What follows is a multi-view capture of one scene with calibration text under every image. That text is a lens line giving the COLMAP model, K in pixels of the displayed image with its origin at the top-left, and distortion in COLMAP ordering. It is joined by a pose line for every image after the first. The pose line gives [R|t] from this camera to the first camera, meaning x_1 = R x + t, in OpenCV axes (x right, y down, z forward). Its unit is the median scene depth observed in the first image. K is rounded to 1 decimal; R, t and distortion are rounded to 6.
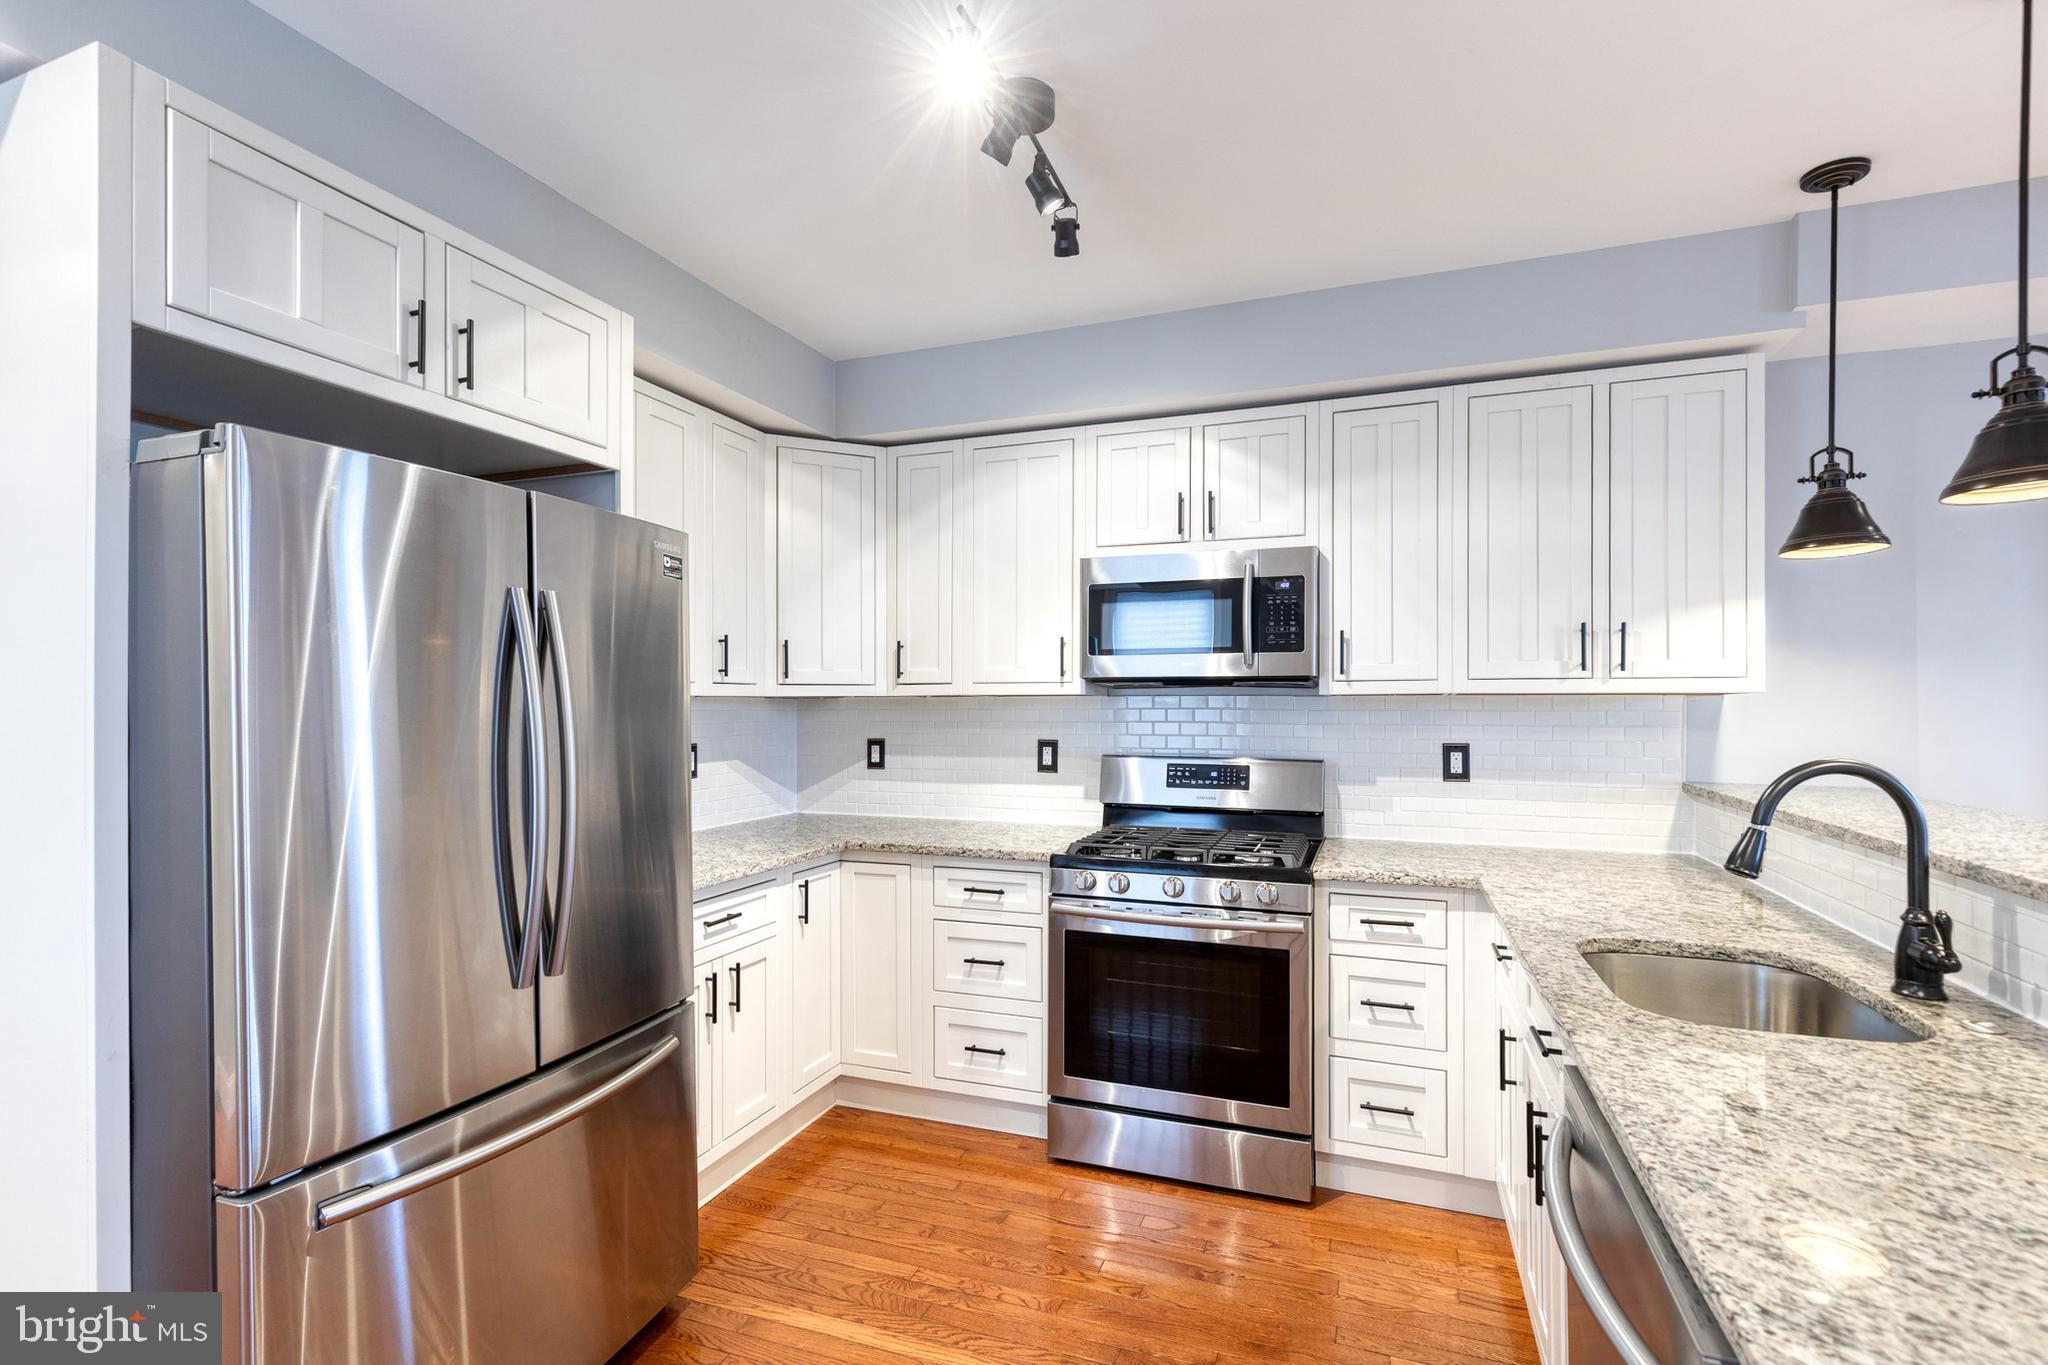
lens RADIAL K [[933.7, 0, 1050.7], [0, 933.7, 705.3], [0, 0, 1]] dist [0.012346, -0.001863]
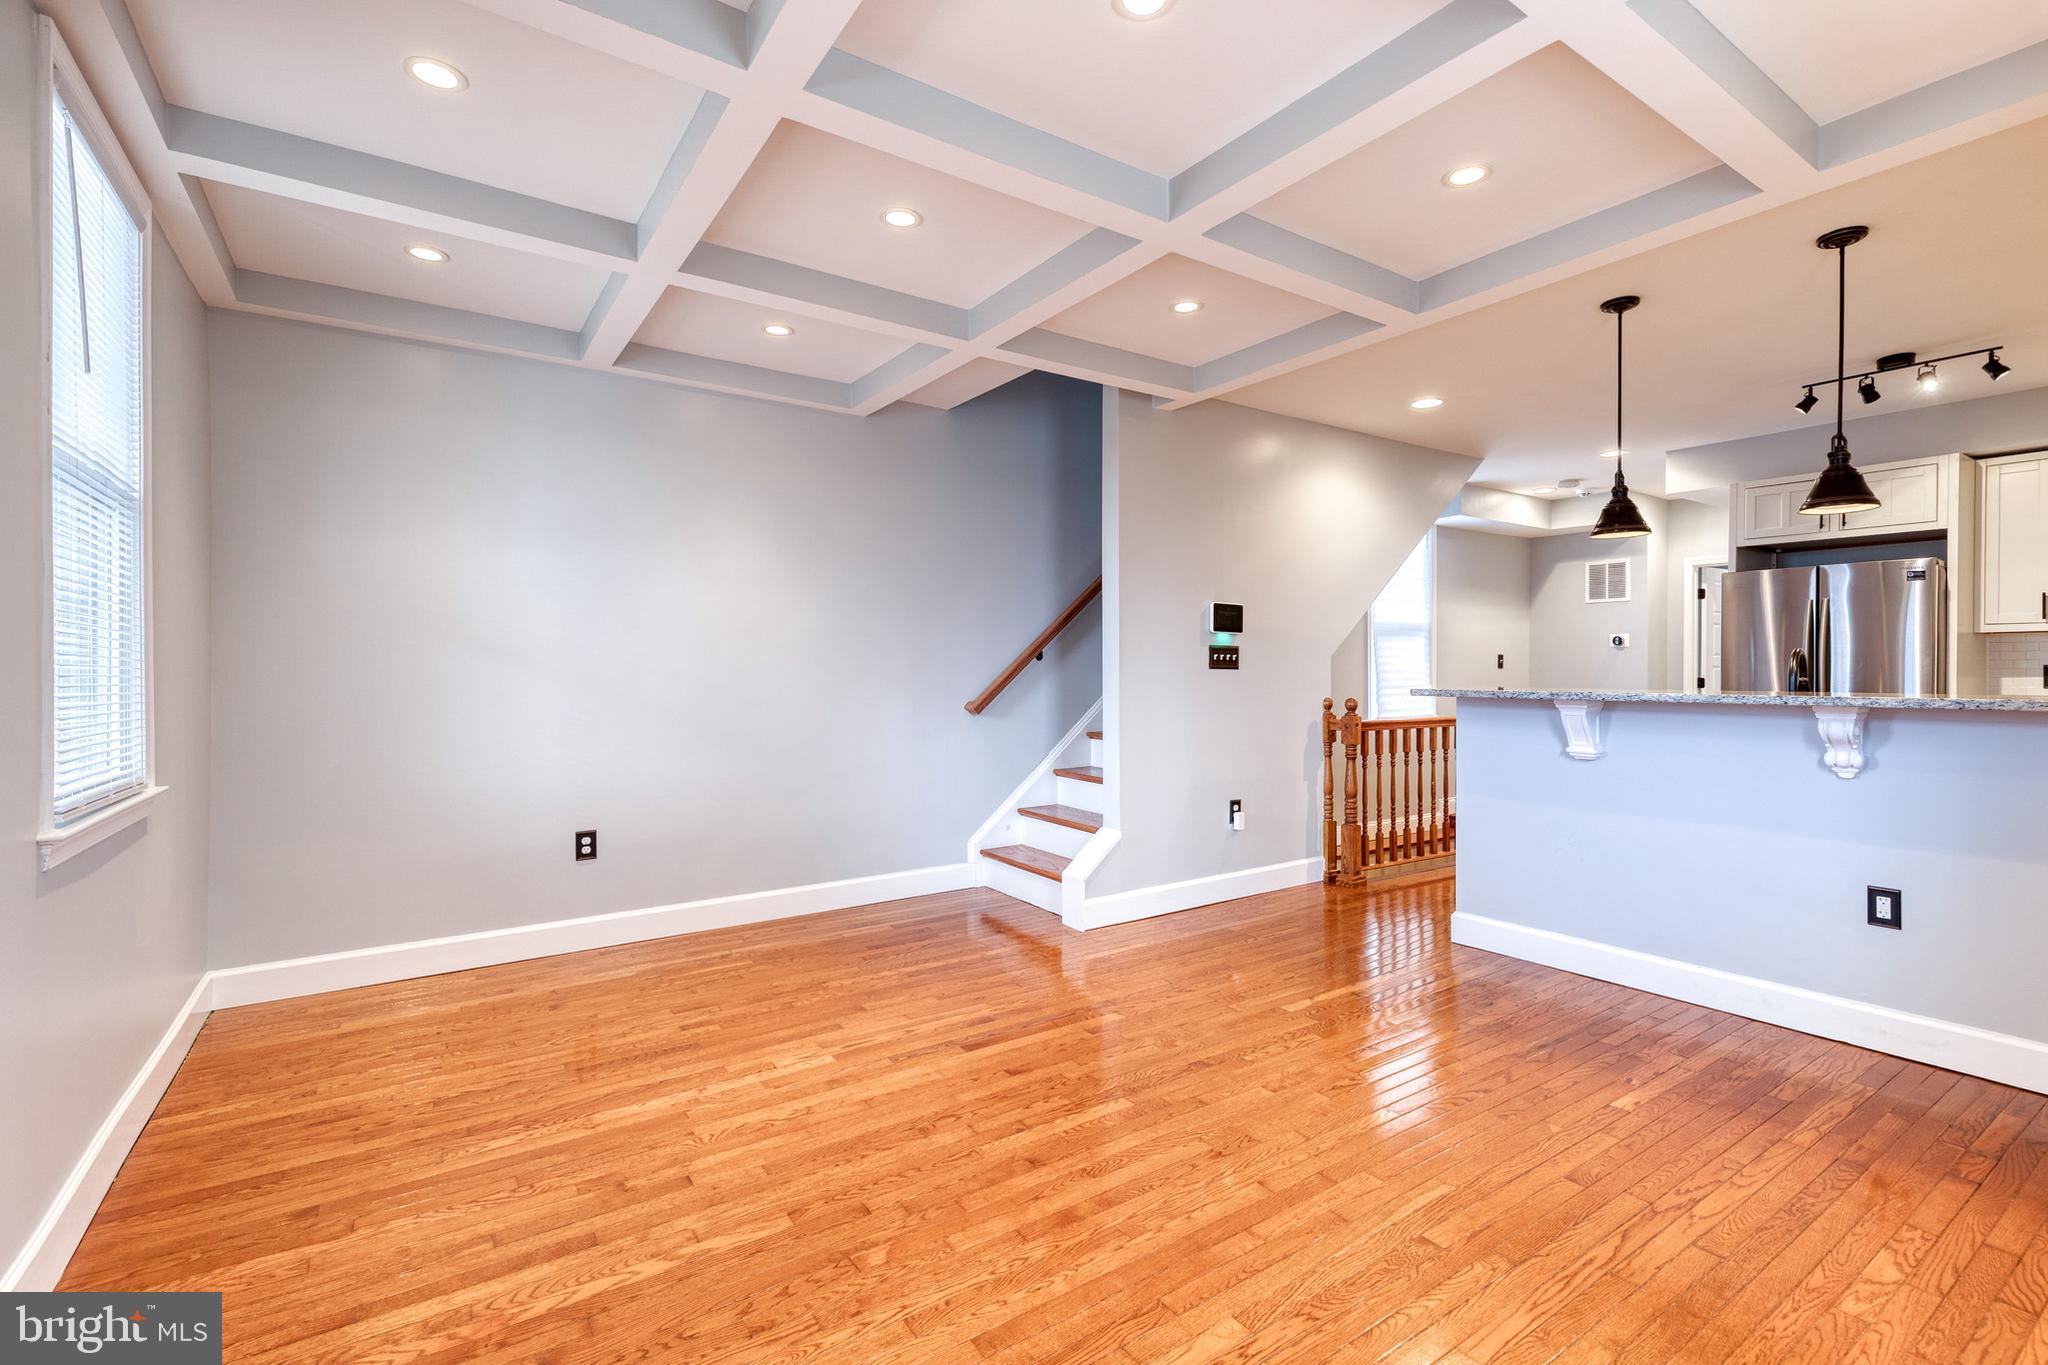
lens RADIAL K [[933.7, 0, 1054.5], [0, 933.7, 676.1], [0, 0, 1]] dist [0.012346, -0.001863]
pose [[-0.569414, 0.009042, -0.822001, 1.998063], [-0.002546, 0.999915, 0.012763, 0.054648], [0.822047, 0.009361, -0.569343, 0.440669]]
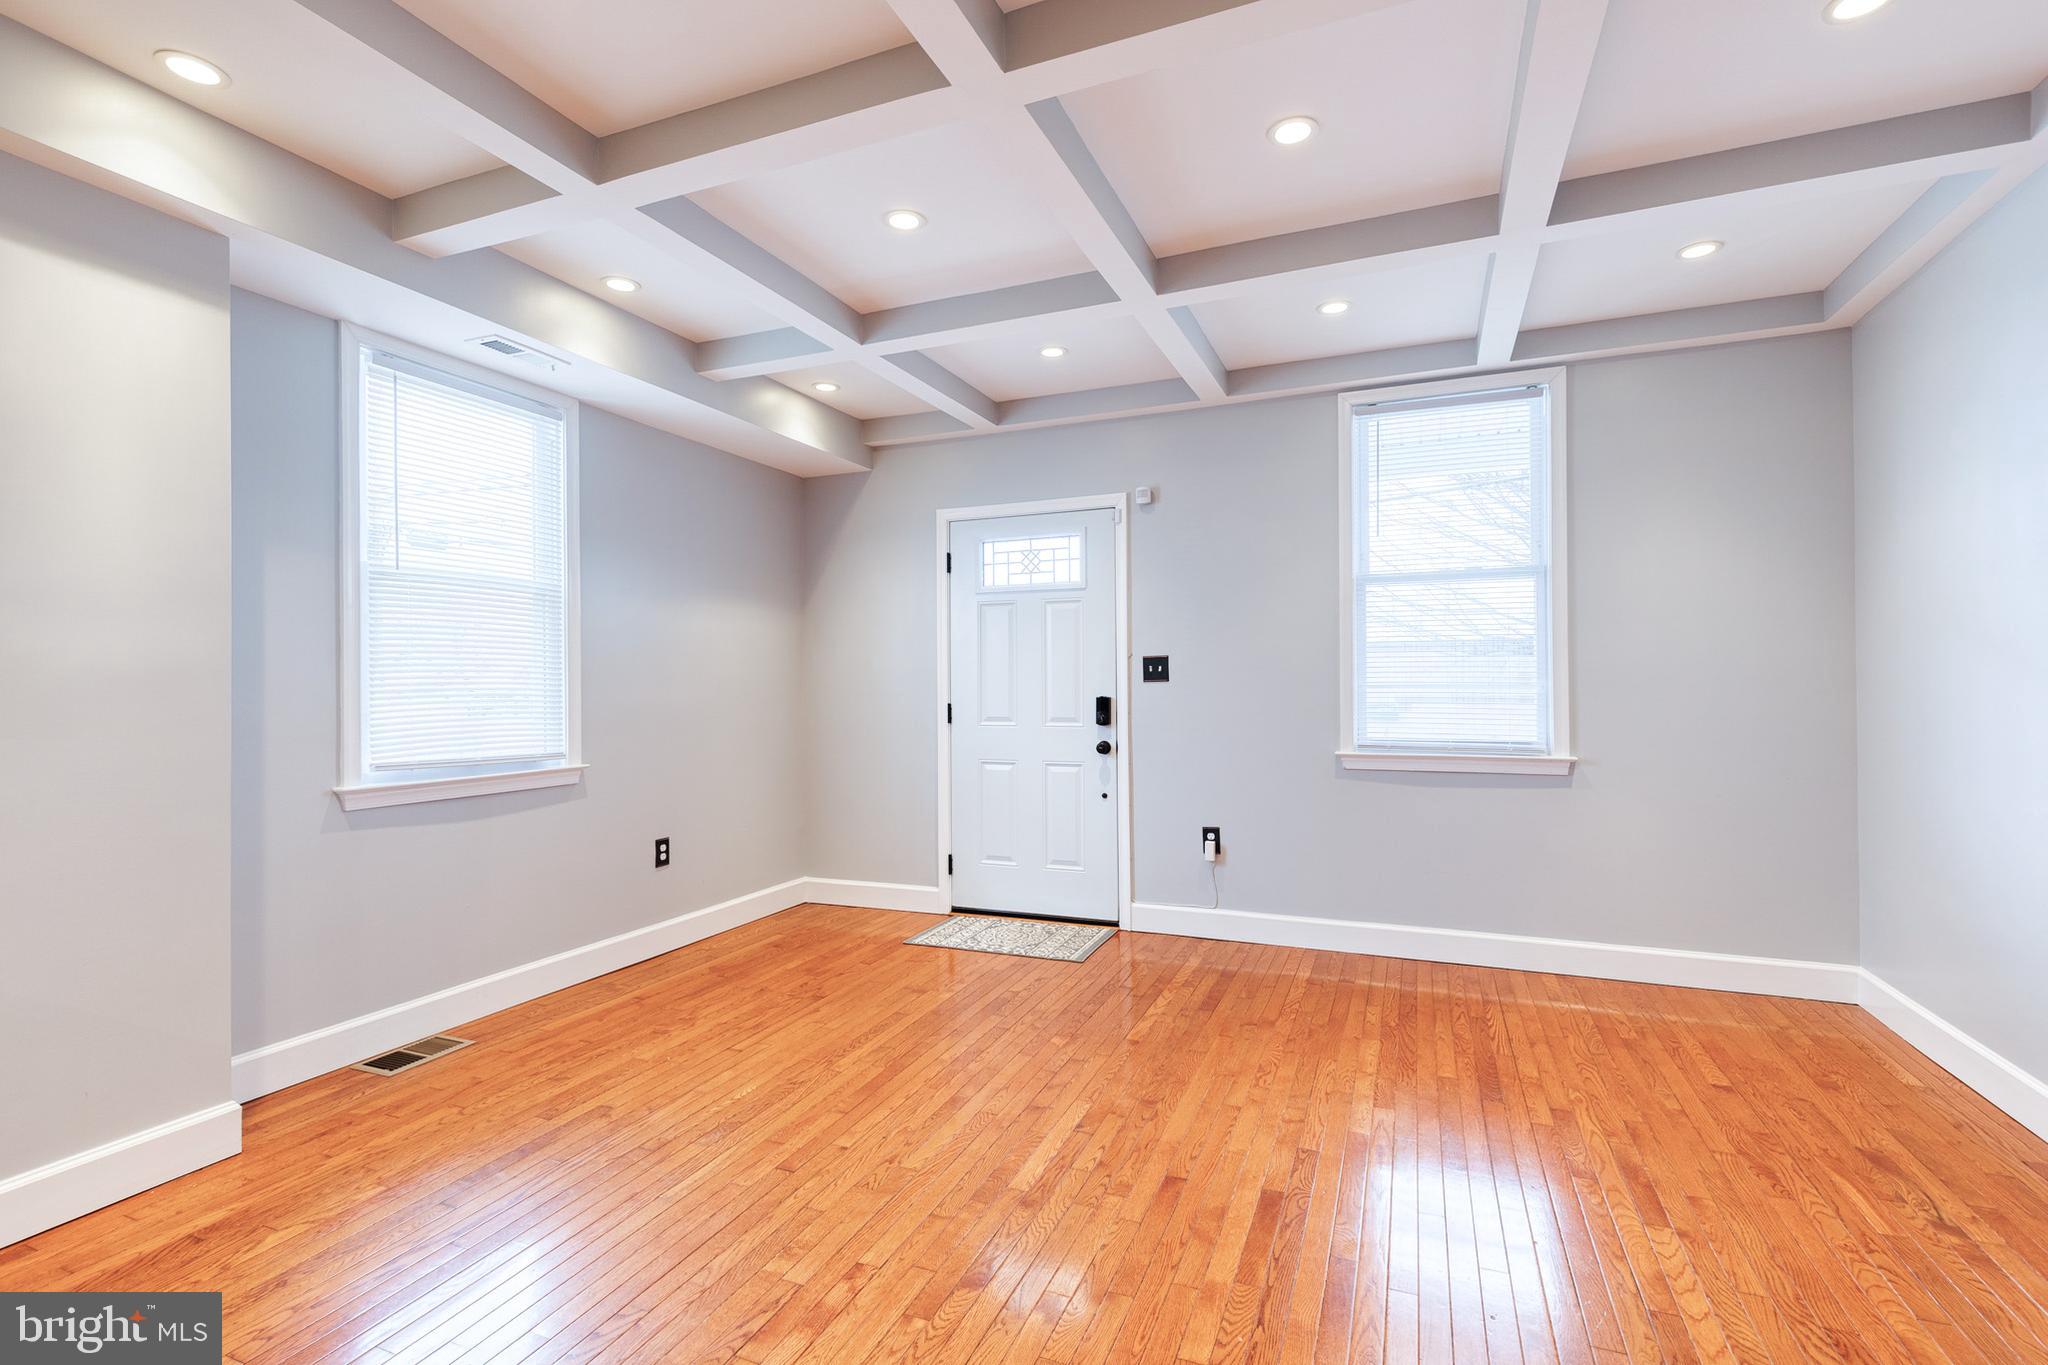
lens RADIAL K [[933.7, 0, 1029.8], [0, 933.7, 680.2], [0, 0, 1]] dist [0.012346, -0.001863]
pose [[0.050992, 0.006928, 0.998675, 0.388195], [0.013006, 0.999887, -0.007601, 0.065907], [-0.998614, 0.013376, 0.050896, -0.084767]]
